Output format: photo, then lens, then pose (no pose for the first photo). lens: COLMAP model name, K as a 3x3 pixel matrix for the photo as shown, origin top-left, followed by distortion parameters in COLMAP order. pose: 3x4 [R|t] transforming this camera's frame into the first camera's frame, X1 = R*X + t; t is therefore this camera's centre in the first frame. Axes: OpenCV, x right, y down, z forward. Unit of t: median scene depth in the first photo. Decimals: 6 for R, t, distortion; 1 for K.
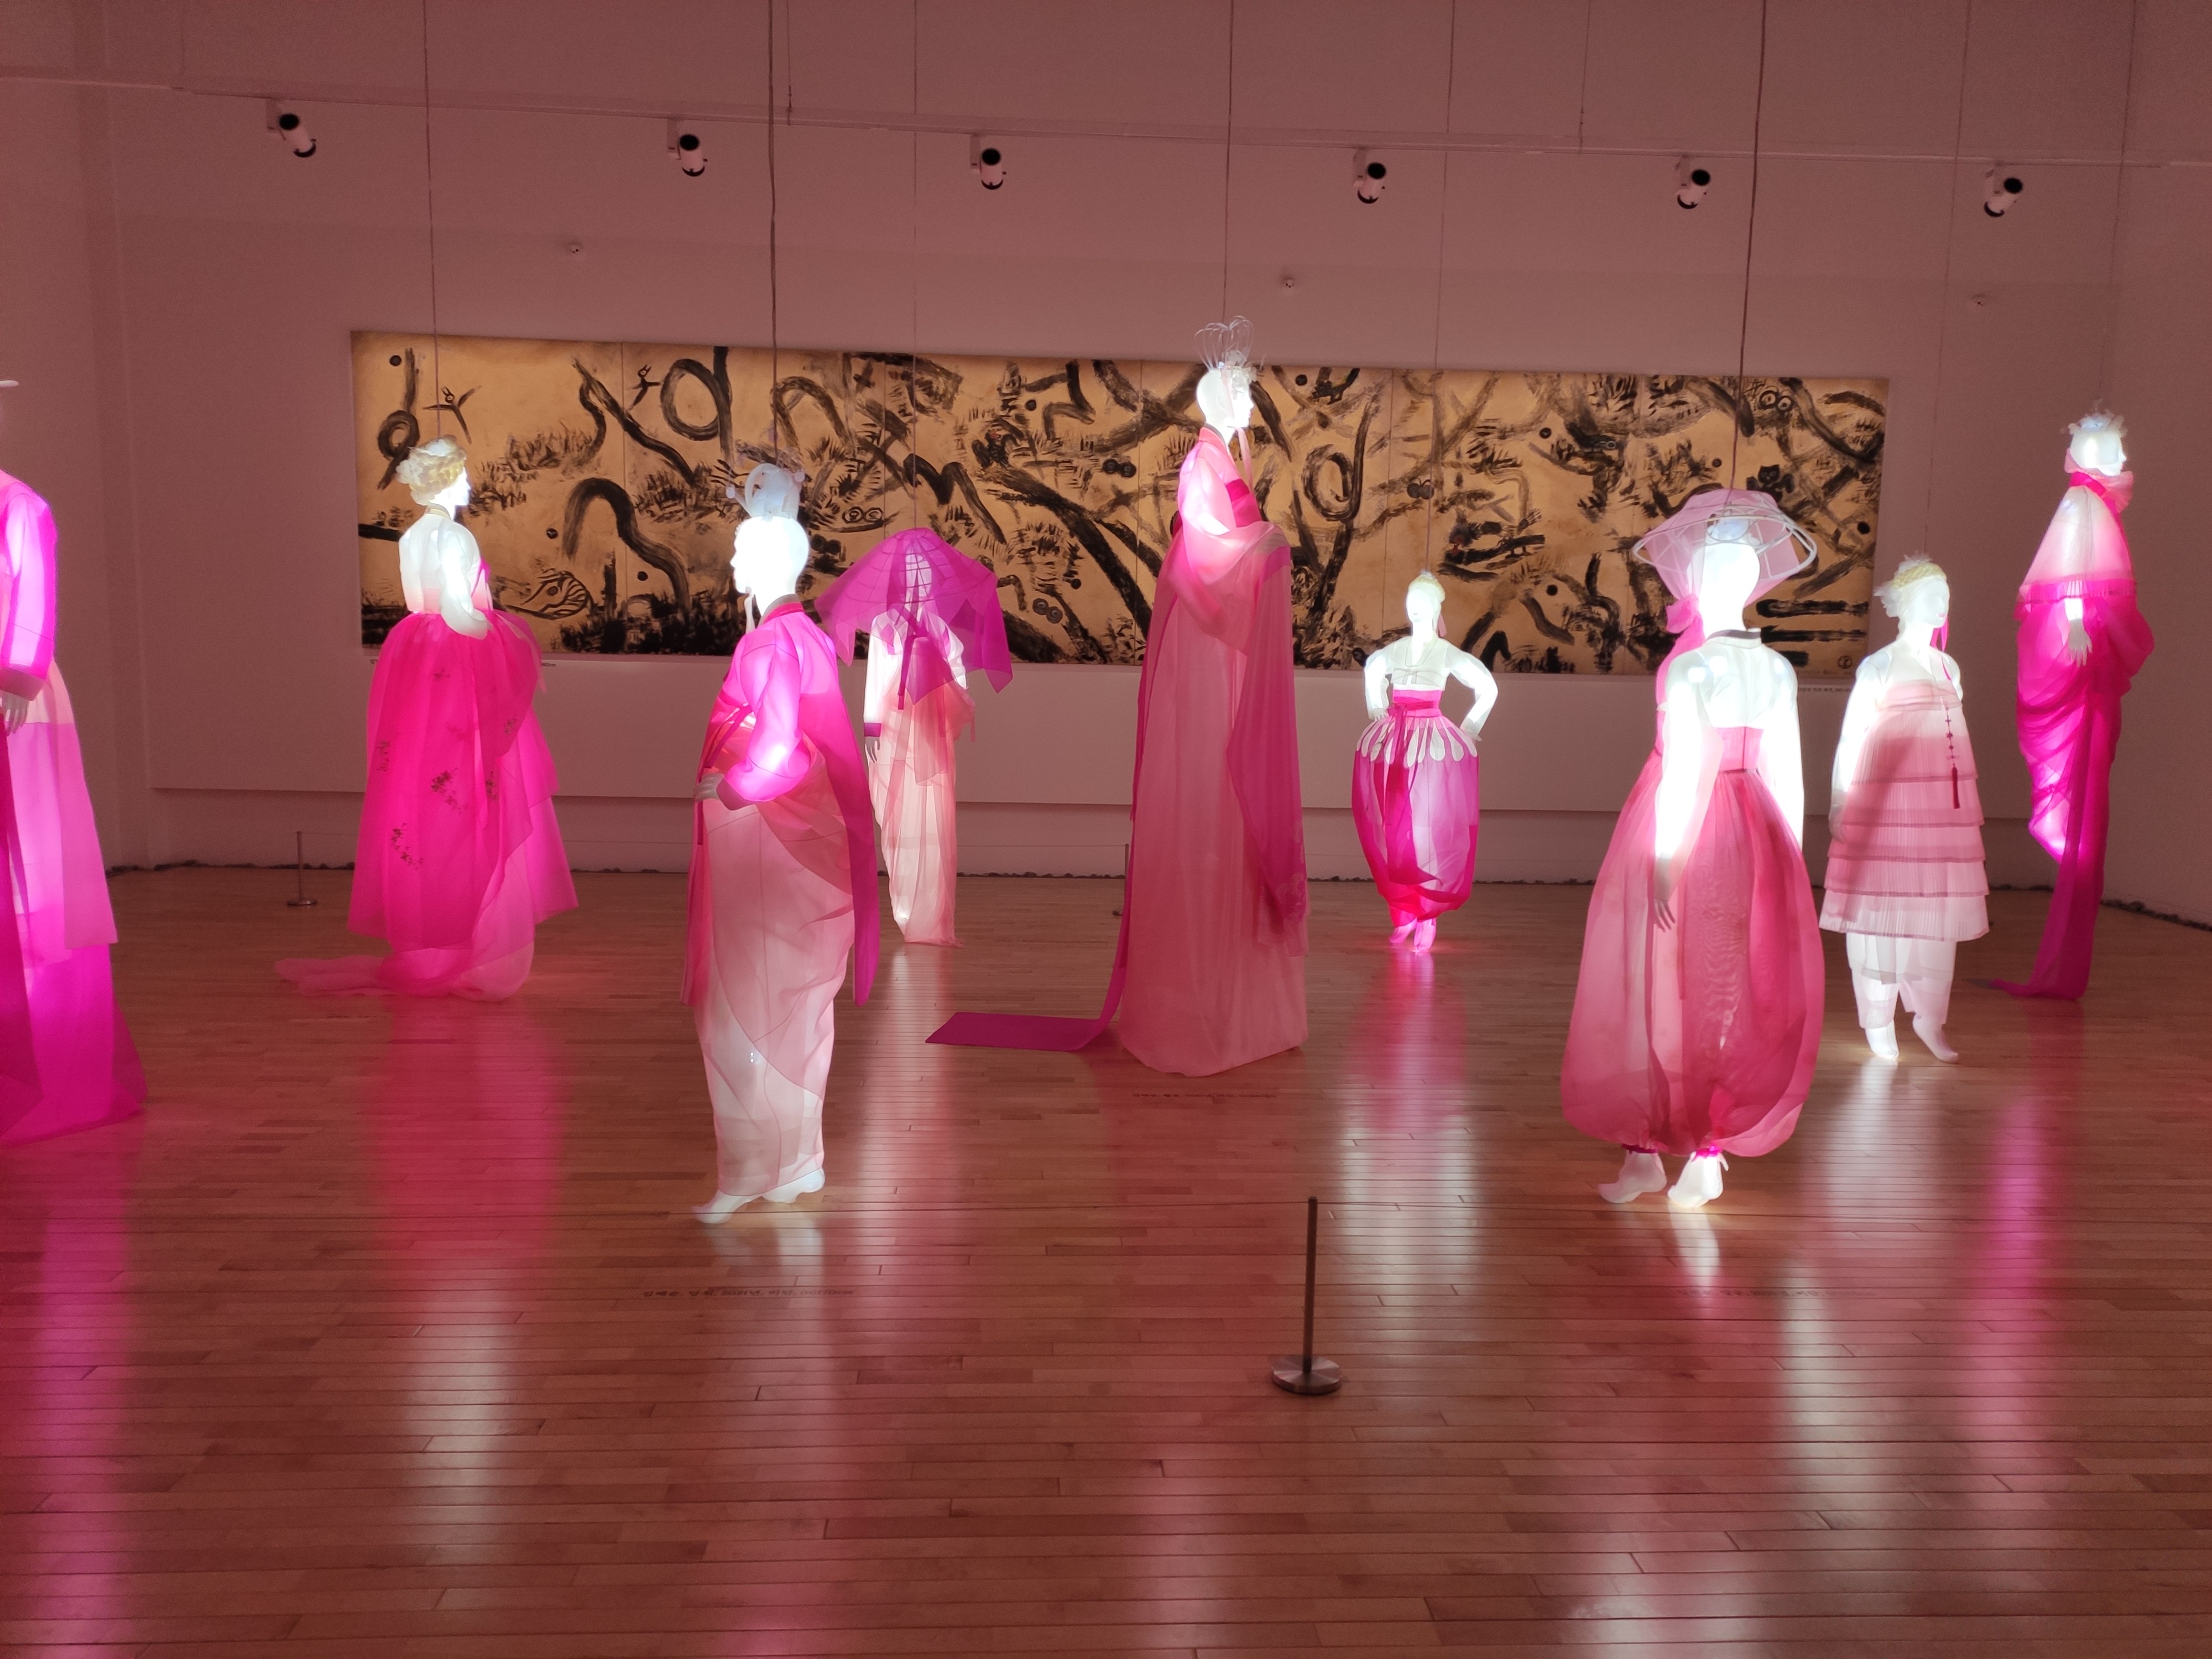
lens RADIAL K [[1629.8, 0, 1106.0], [0, 1629.8, 829.5], [0, 0, 1]] dist [0.008907, 0.096549]
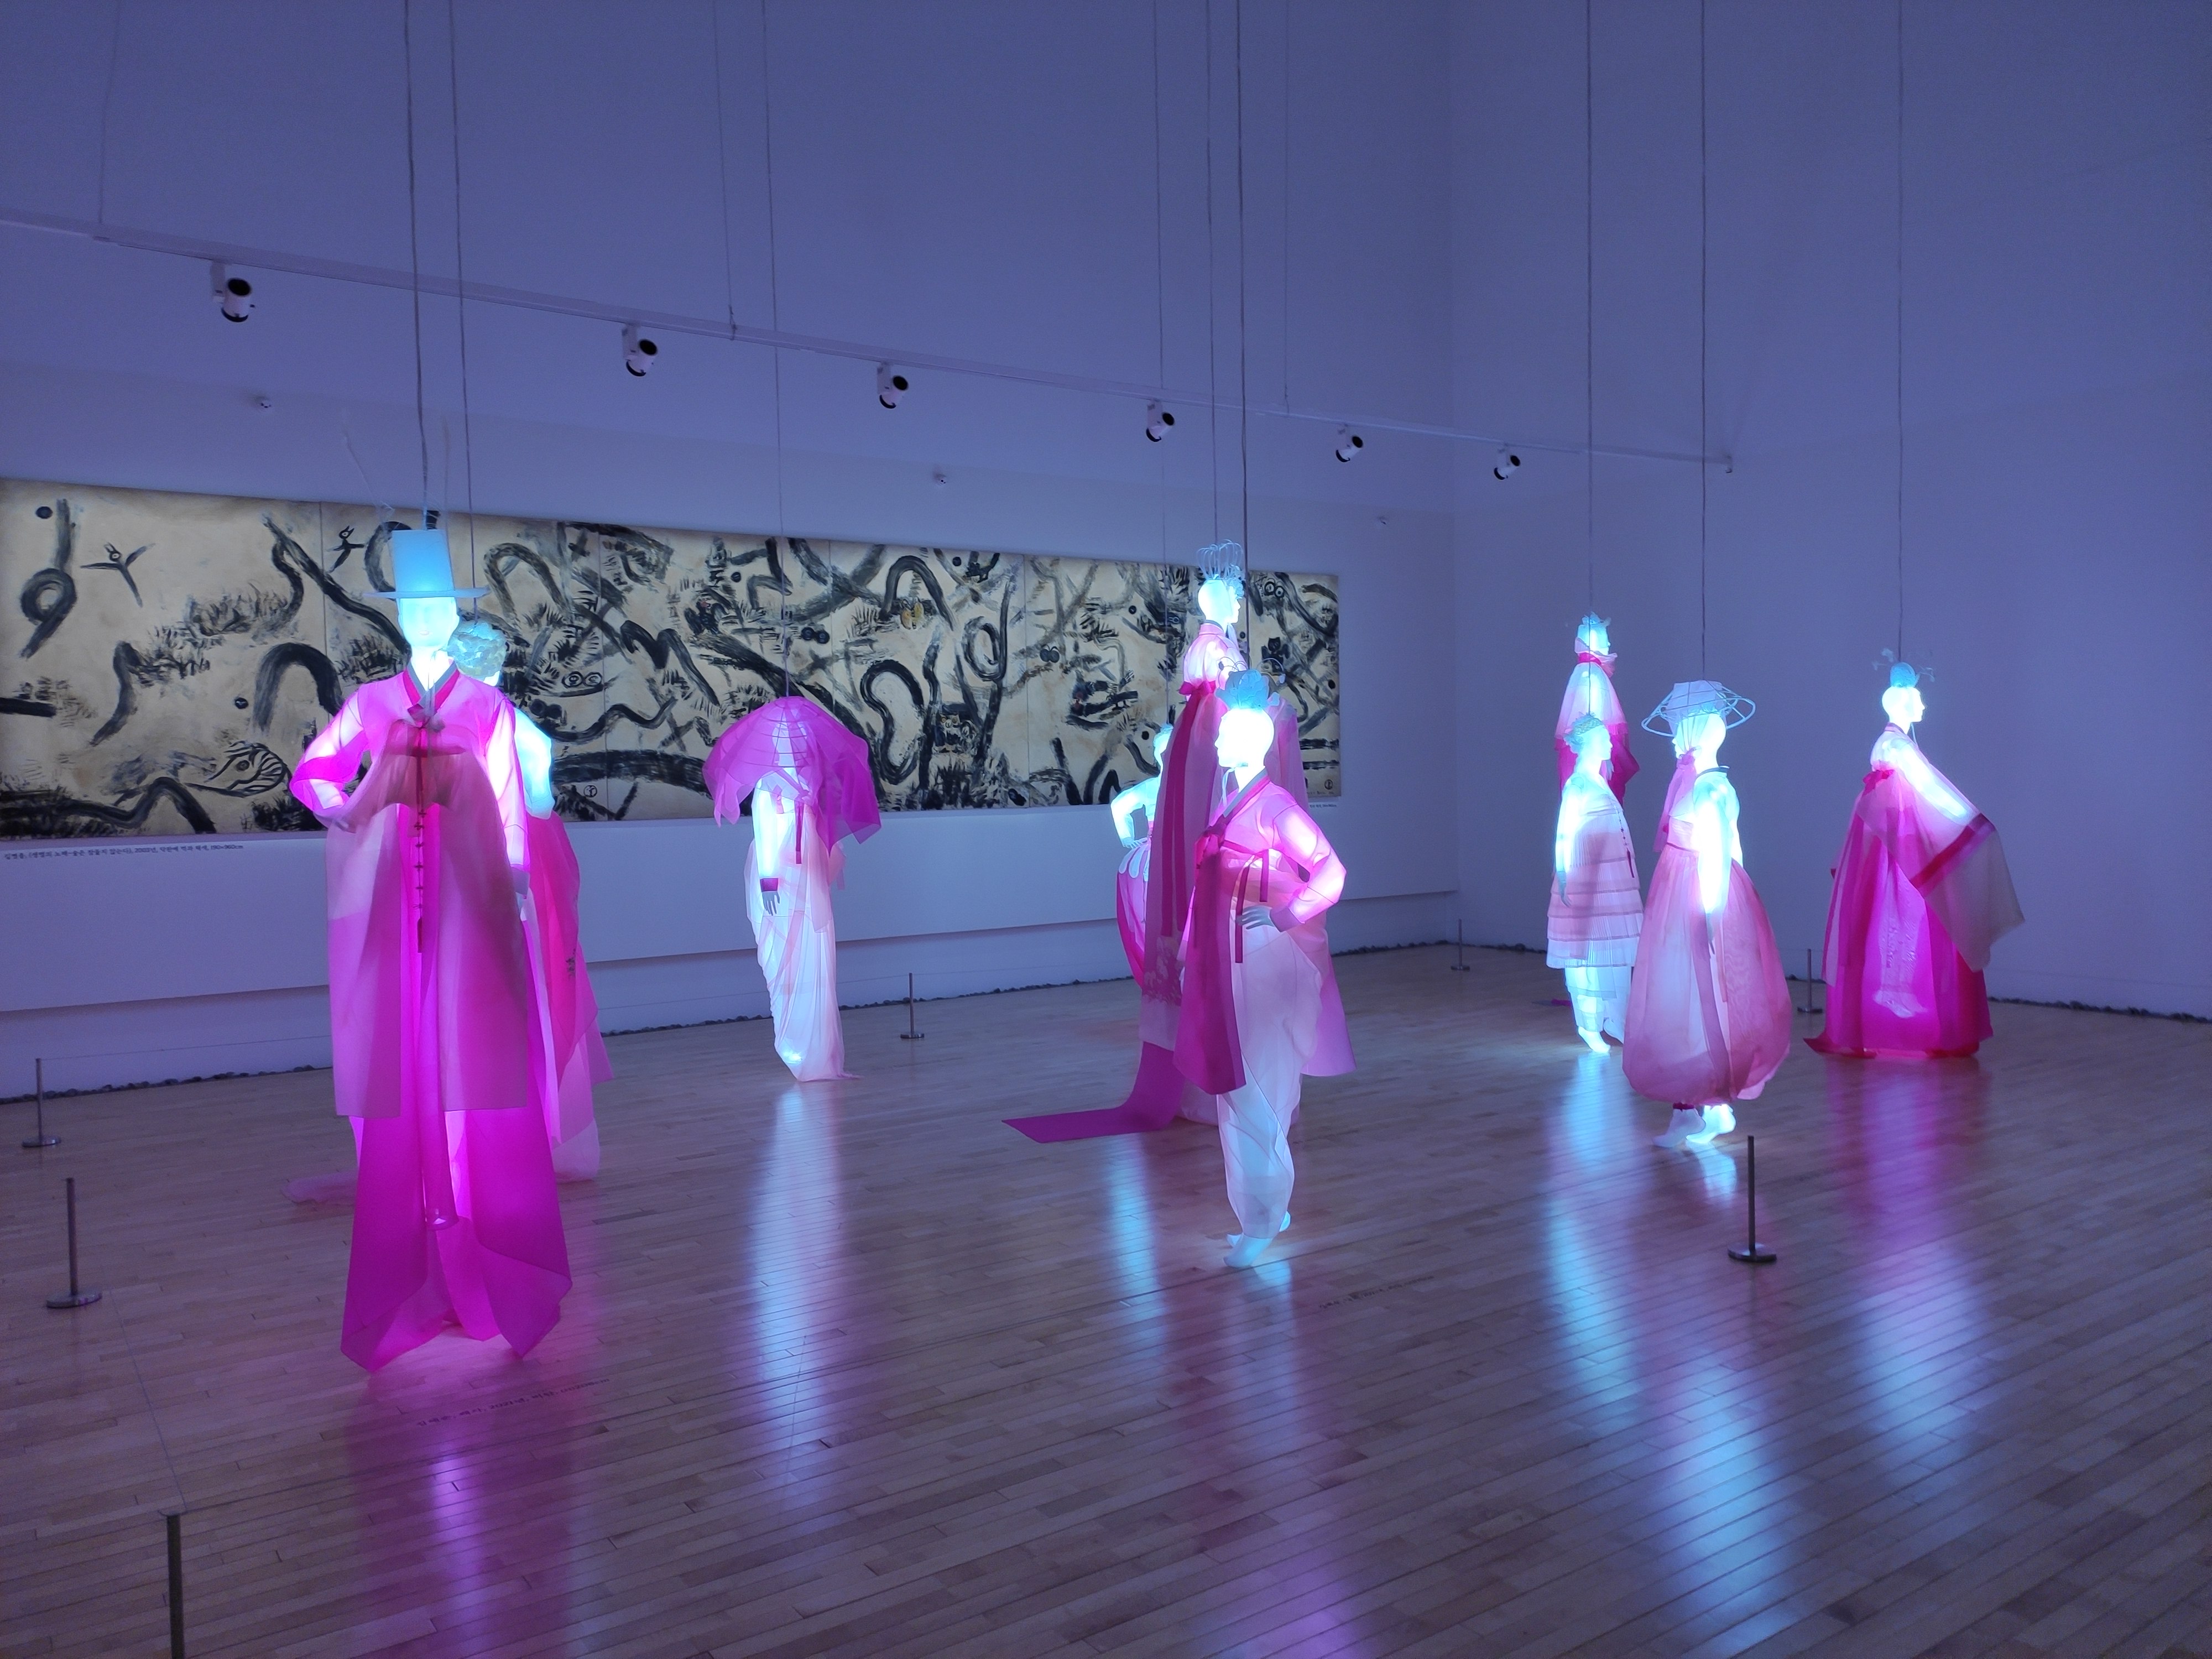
lens RADIAL K [[1637.8, 0, 1106.0], [0, 1637.8, 829.5], [0, 0, 1]] dist [0.005181, 0.000281]
pose [[0.844825, -0.056729, 0.532026, -0.419601], [0.099156, 0.993739, -0.051494, -0.016097], [-0.525774, 0.096258, 0.845161, -0.019239]]
